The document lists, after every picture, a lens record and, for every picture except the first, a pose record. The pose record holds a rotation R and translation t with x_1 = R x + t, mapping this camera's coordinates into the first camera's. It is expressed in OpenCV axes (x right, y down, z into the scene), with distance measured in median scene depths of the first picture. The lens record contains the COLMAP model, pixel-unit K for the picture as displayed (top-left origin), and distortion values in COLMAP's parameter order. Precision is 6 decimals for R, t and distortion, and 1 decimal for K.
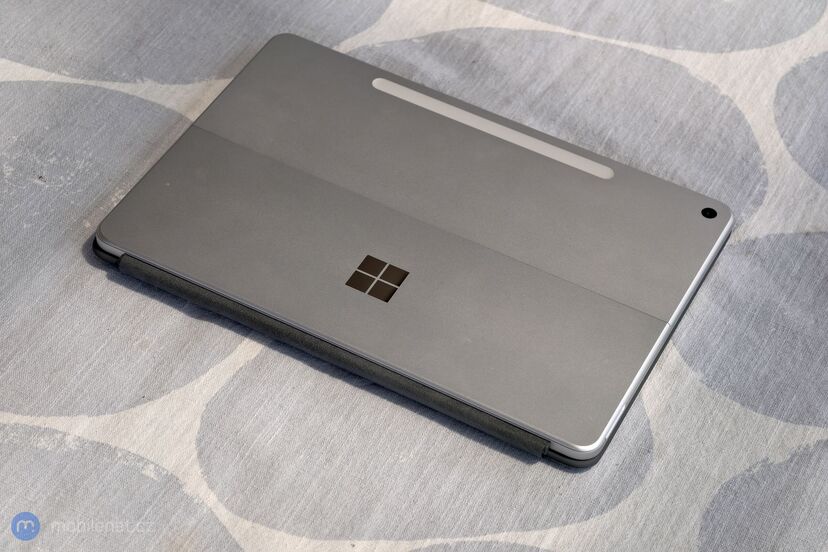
lens RADIAL K [[1923.2, 0, 412.2], [0, 1923.2, 272.7], [0, 0, 1]] dist [0.426248, 0.000000]
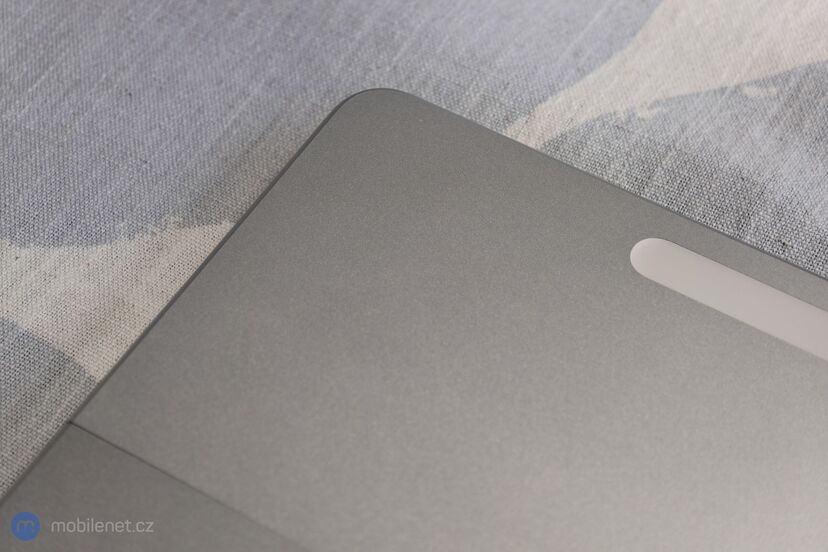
lens RADIAL K [[1923.2, 0, 420.6], [0, 1923.2, 272.2], [0, 0, 1]] dist [0.426248, 0.000000]
pose [[0.995313, 0.011043, -0.096075, -0.024511], [-0.000474, 0.994003, 0.109348, -0.130648], [0.096706, -0.108790, 0.989350, 0.663112]]
